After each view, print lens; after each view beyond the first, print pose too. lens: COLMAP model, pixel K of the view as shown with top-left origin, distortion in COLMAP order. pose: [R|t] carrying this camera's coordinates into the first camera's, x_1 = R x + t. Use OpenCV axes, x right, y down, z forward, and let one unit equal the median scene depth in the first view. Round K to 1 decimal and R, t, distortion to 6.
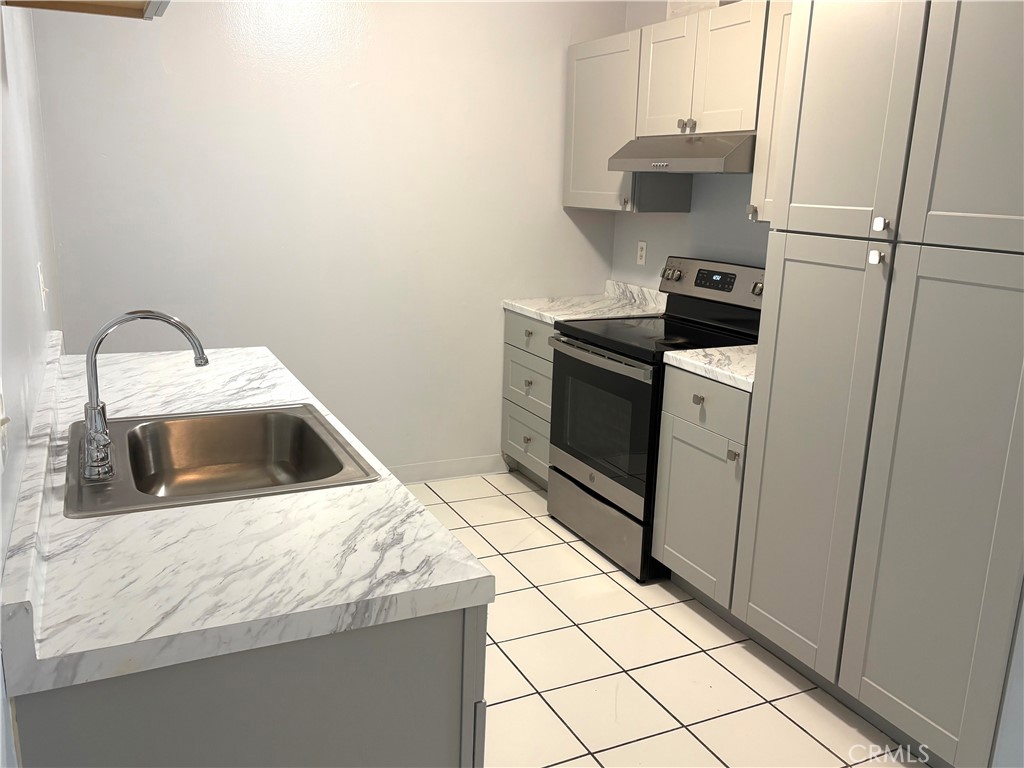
lens RADIAL K [[870.8, 0, 514.6], [0, 870.8, 389.9], [0, 0, 1]] dist [0.063013, -0.016962]
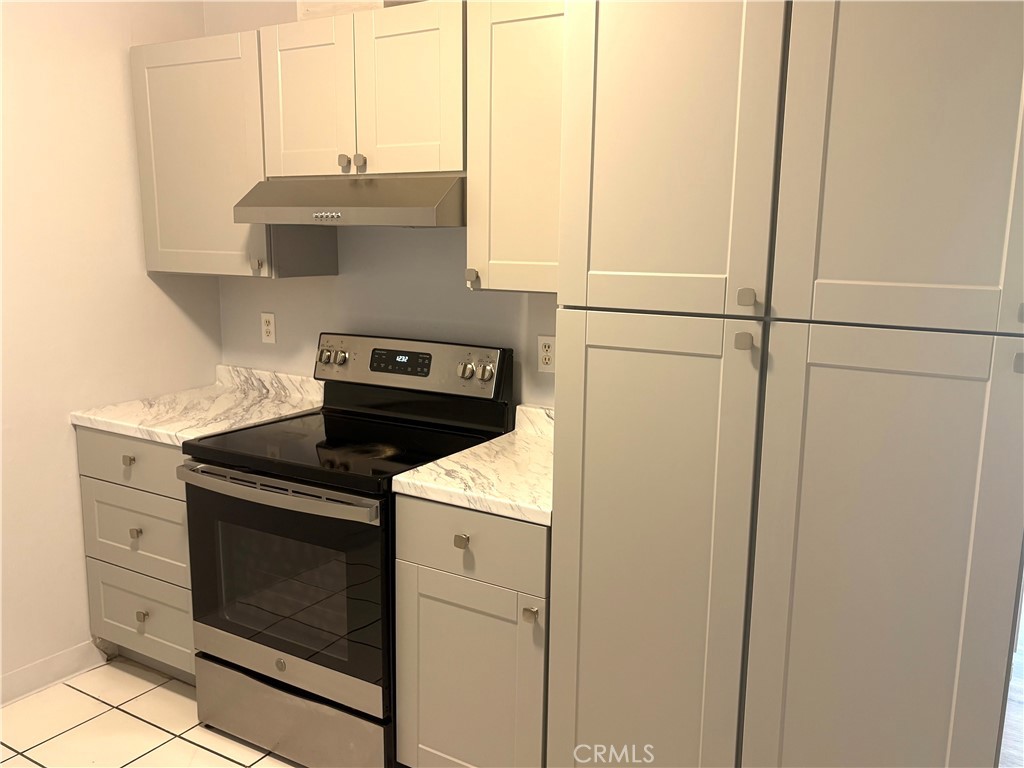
lens RADIAL K [[870.8, 0, 514.6], [0, 870.8, 389.9], [0, 0, 1]] dist [0.063013, -0.016962]
pose [[0.847212, -0.113188, 0.519058, -0.086611], [0.137927, 0.990400, -0.009156, -0.078465], [-0.513038, 0.079349, 0.854690, 0.285565]]
